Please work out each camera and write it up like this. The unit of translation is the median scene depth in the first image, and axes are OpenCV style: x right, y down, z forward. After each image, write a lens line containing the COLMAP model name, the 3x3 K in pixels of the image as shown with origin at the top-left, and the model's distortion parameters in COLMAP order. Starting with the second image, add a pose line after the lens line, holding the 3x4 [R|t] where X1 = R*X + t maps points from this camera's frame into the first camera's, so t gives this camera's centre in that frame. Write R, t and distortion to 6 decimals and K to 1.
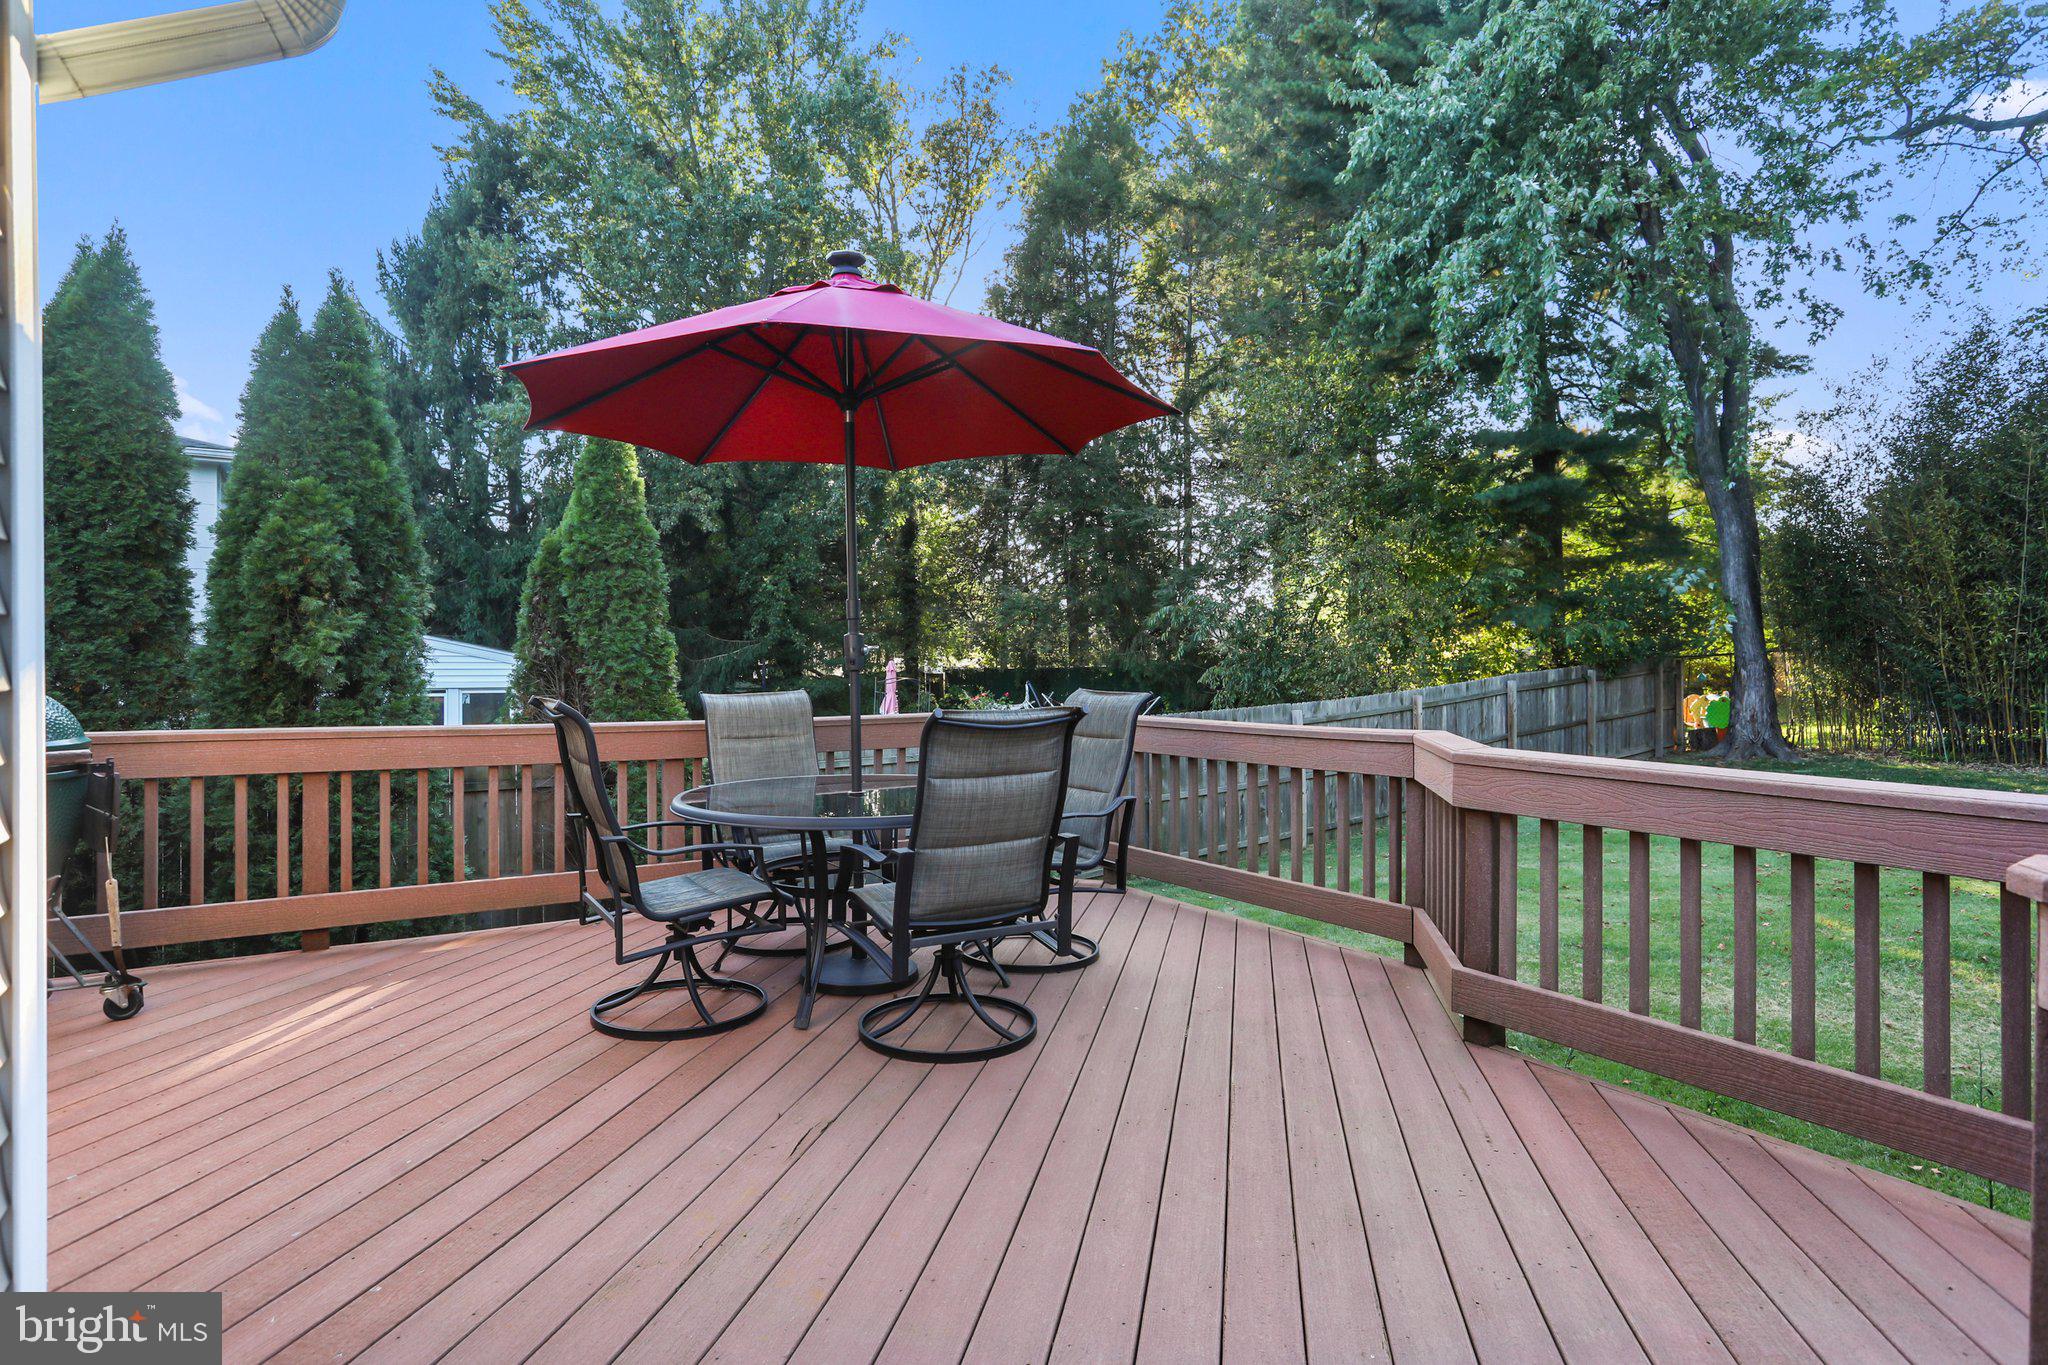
lens RADIAL K [[1041.8, 0, 1013.0], [0, 1041.8, 672.8], [0, 0, 1]] dist [0.021905, 0.000171]
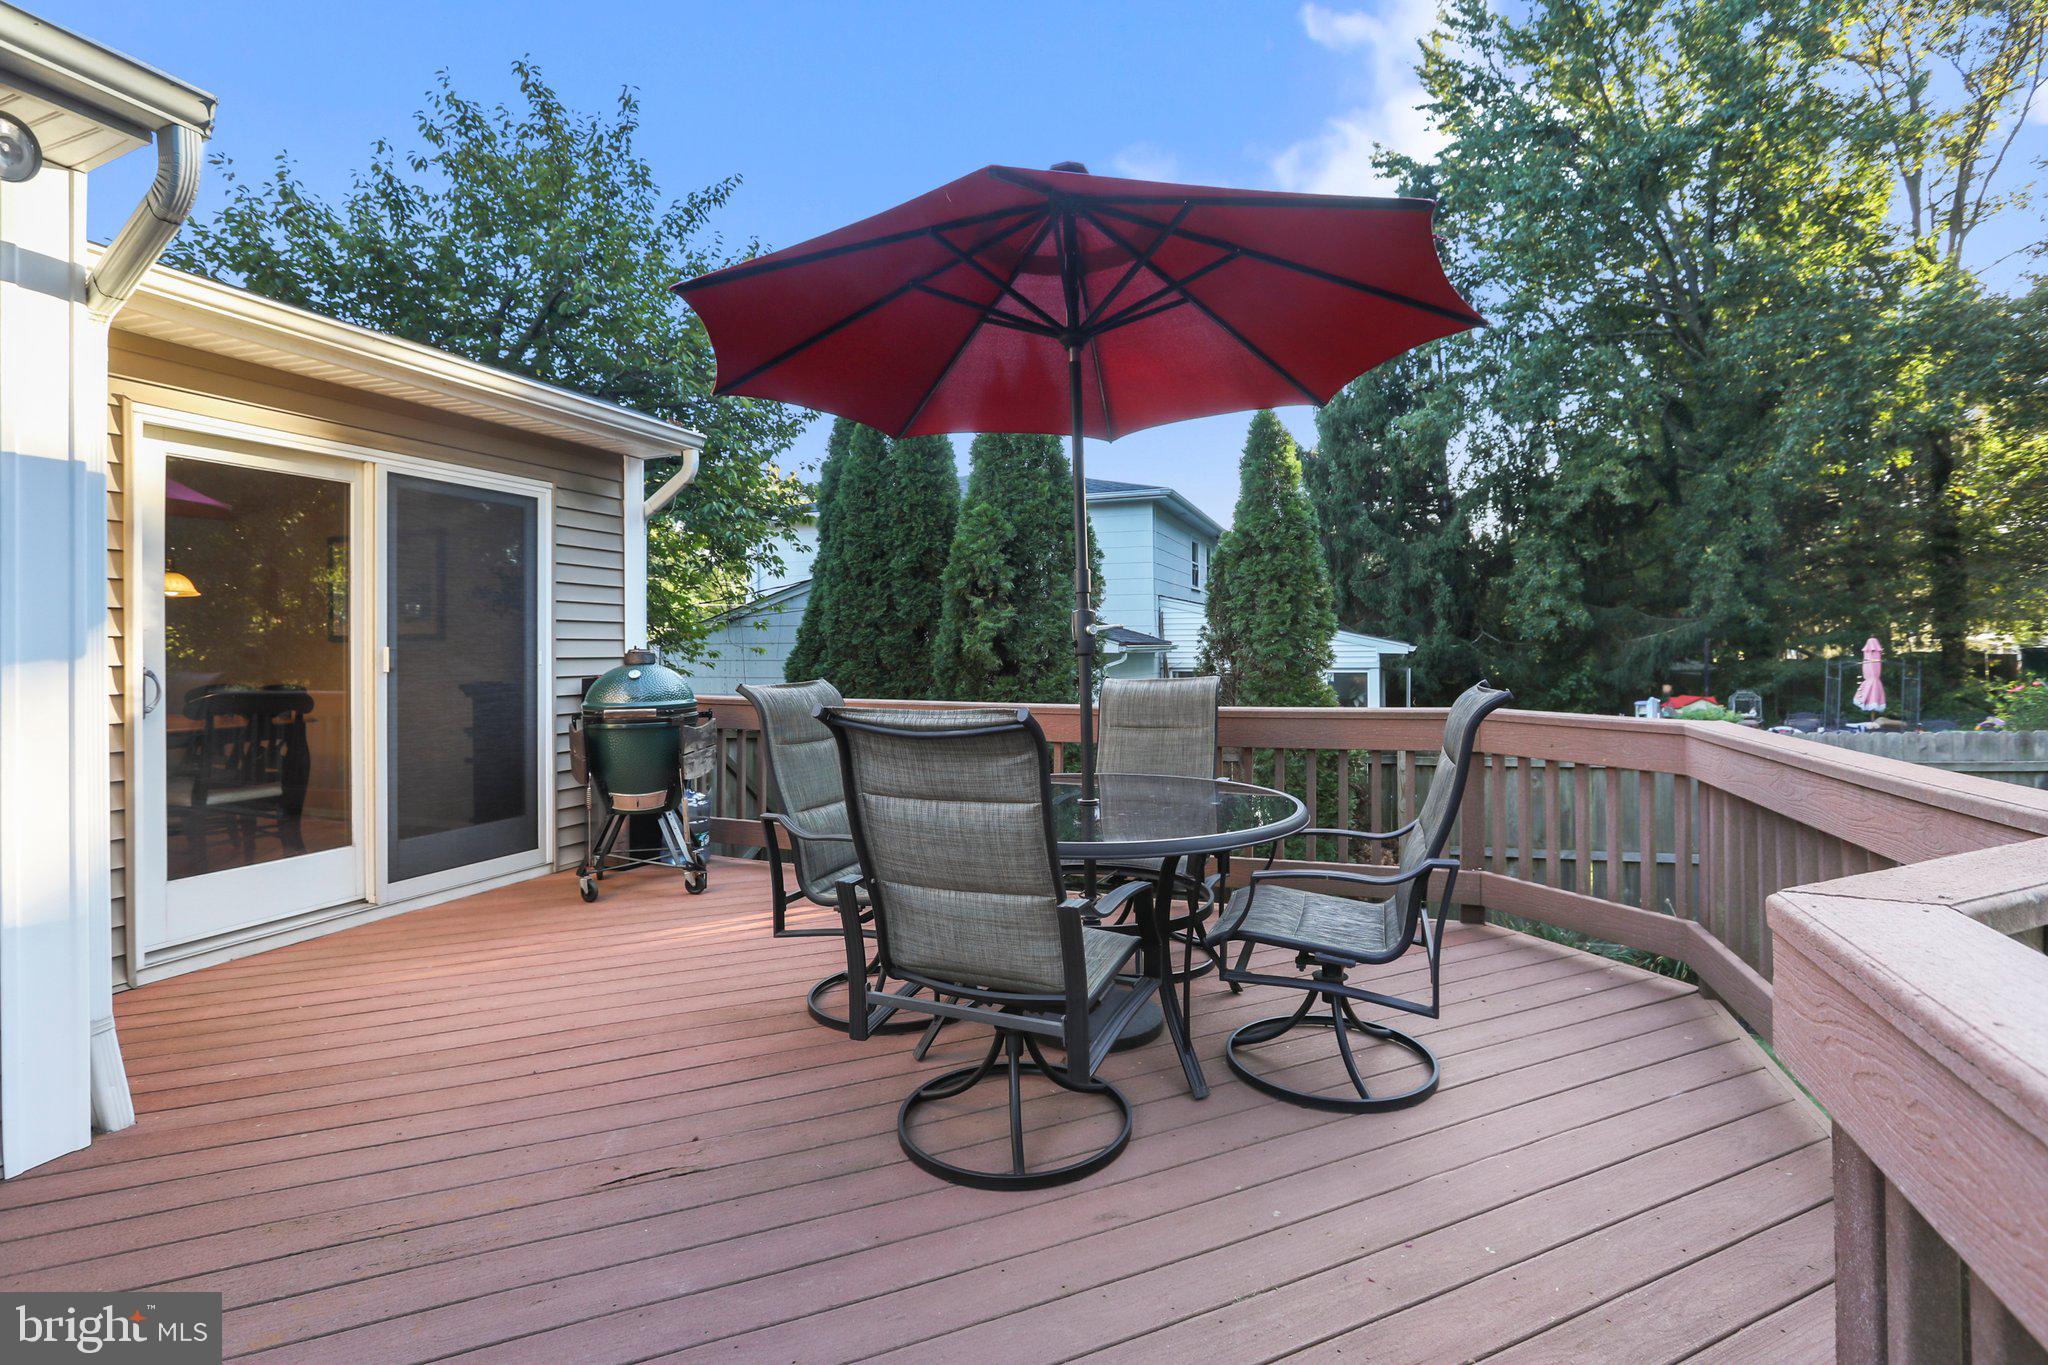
lens RADIAL K [[947.4, 0, 1014.7], [0, 947.4, 647.8], [0, 0, 1]] dist [-0.013266, 0.000794]
pose [[0.613867, -0.005793, -0.789388, 0.098619], [0.000478, 0.999976, -0.006967, -0.000551], [0.789409, 0.003900, 0.613855, 0.116179]]
